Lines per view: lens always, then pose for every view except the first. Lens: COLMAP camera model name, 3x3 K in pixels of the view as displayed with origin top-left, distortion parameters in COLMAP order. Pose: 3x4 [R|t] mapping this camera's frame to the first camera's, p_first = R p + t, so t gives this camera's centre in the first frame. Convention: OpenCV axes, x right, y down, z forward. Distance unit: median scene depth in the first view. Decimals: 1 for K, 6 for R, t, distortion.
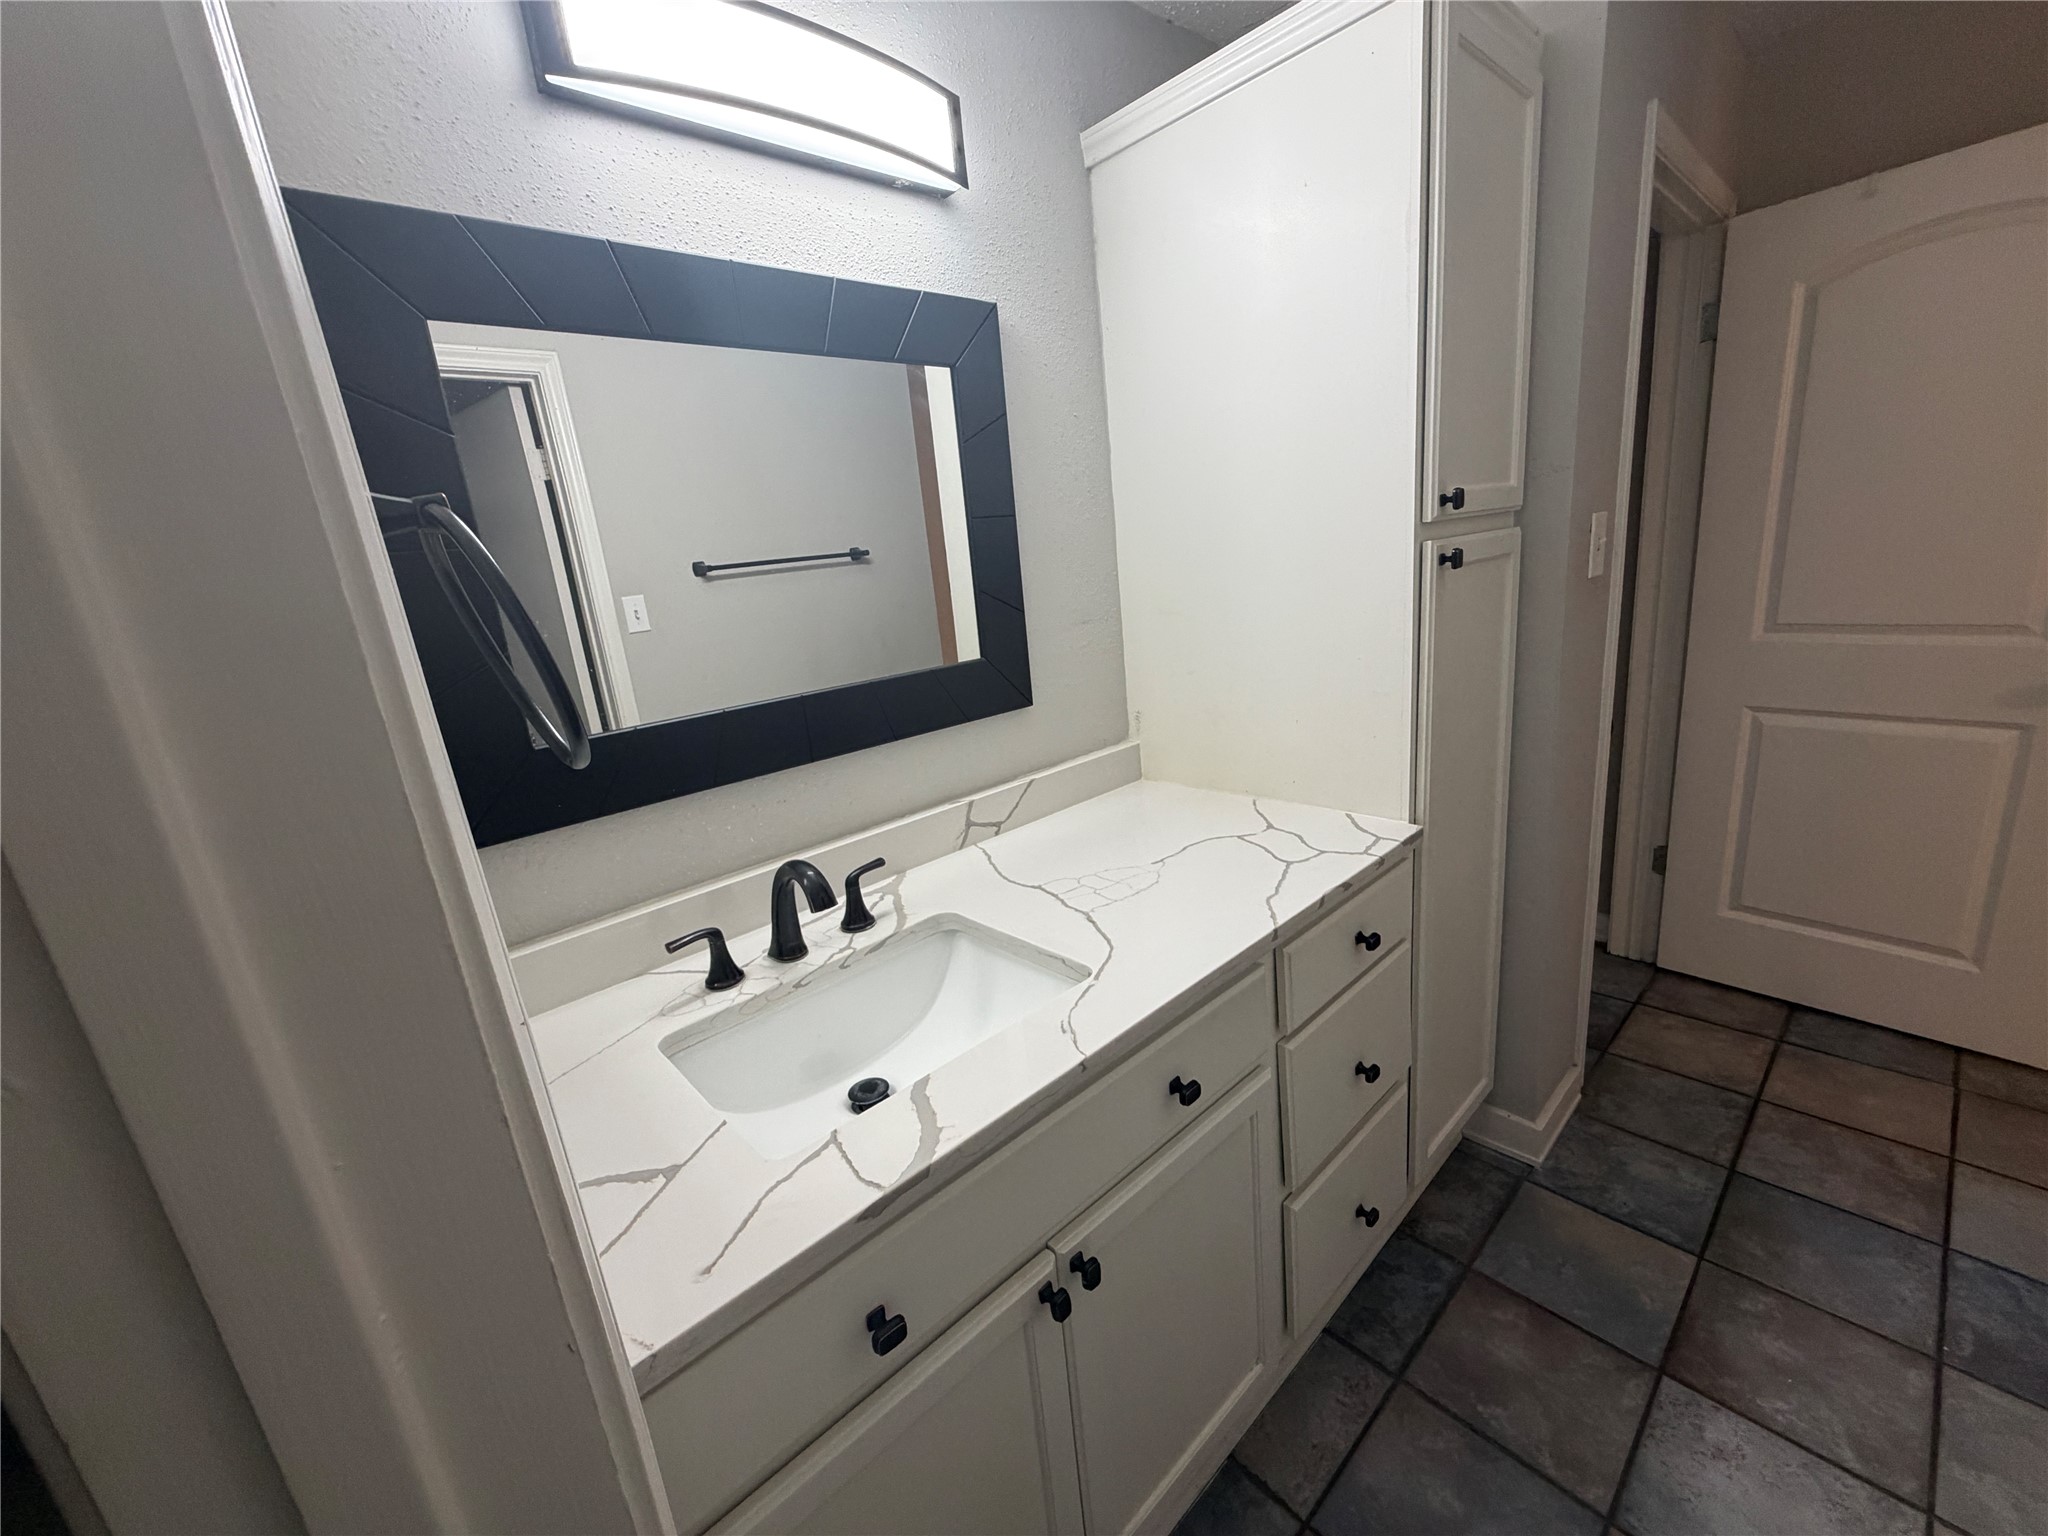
lens RADIAL K [[815.9, 0, 1023.4], [0, 815.9, 764.6], [0, 0, 1]] dist [-0.001145, 0.000152]
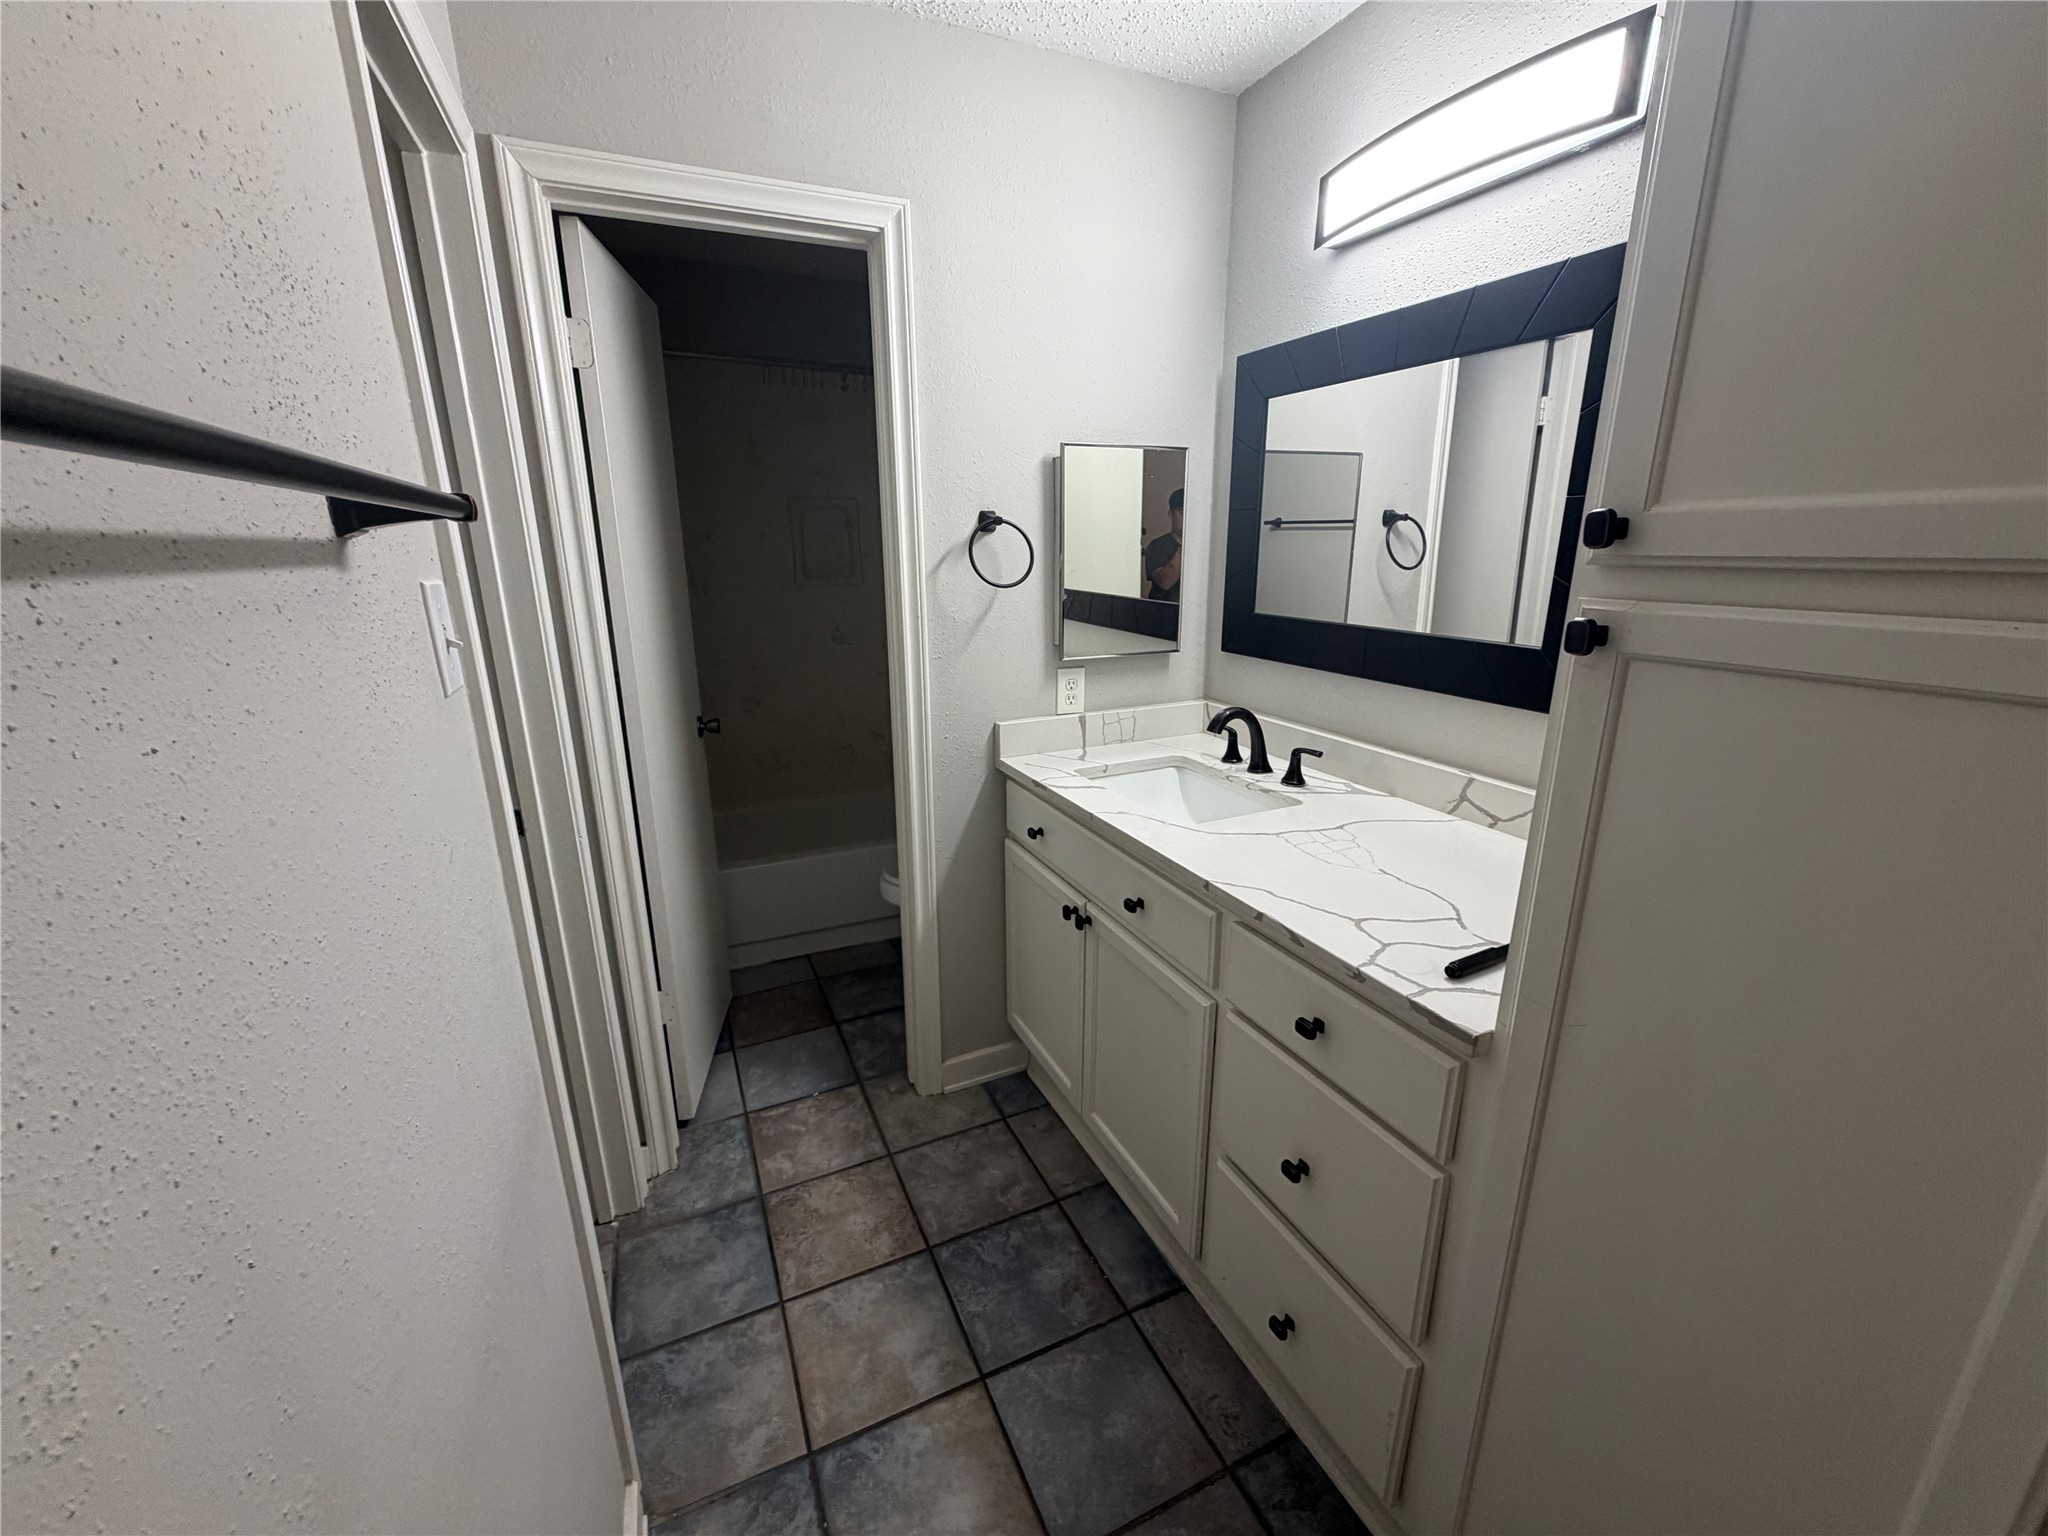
lens RADIAL K [[815.9, 0, 1023.1], [0, 815.9, 766.7], [0, 0, 1]] dist [-0.001145, 0.000152]
pose [[-0.295277, 0.357181, -0.886134, 1.161584], [-0.201242, 0.883429, 0.423149, -0.332480], [0.933977, 0.303274, -0.188977, 0.774244]]
